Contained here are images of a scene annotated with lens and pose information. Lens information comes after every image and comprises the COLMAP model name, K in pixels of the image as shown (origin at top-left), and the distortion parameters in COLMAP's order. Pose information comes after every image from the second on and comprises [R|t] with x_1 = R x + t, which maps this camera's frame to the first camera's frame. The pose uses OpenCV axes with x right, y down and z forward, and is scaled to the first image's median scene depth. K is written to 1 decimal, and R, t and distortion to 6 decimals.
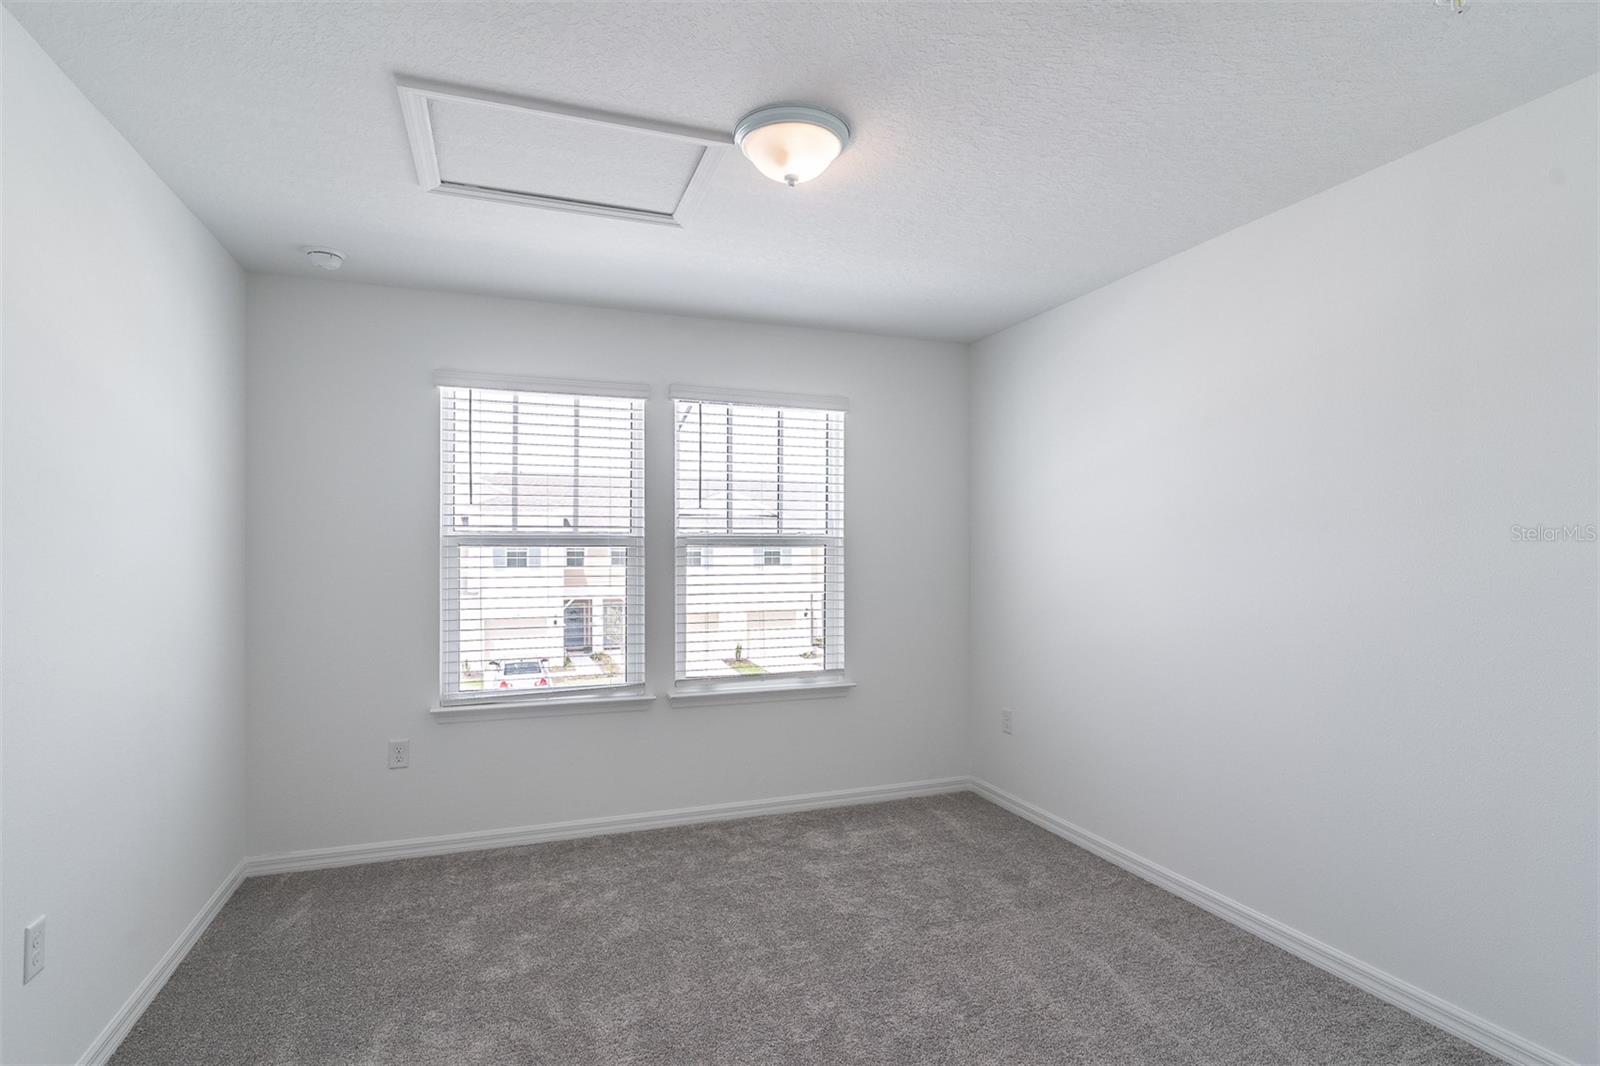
lens RADIAL K [[769.4, 0, 806.5], [0, 769.4, 542.5], [0, 0, 1]] dist [0.011996, -0.001146]
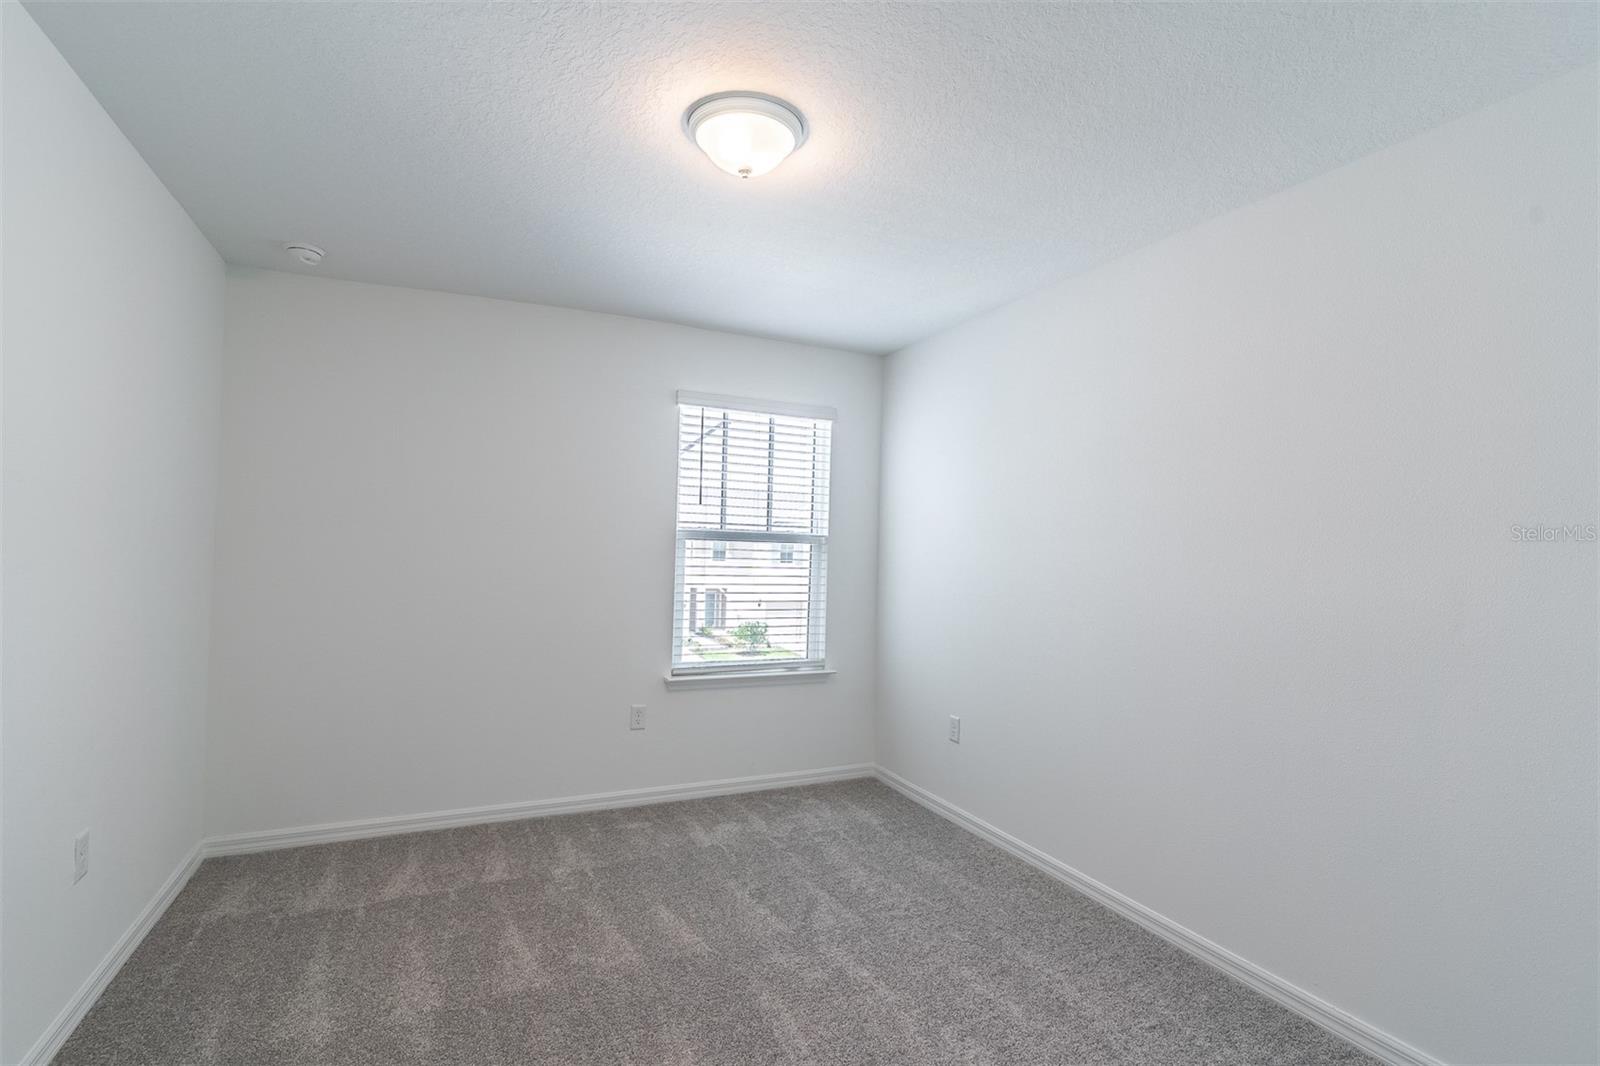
lens RADIAL K [[733.8, 0, 789.2], [0, 733.8, 520.9], [0, 0, 1]] dist [0.023794, 0.001489]
pose [[0.995386, 0.035920, 0.088969, -0.099952], [-0.033838, 0.999120, -0.024801, -0.000253], [-0.089782, 0.021676, 0.995726, -0.033769]]
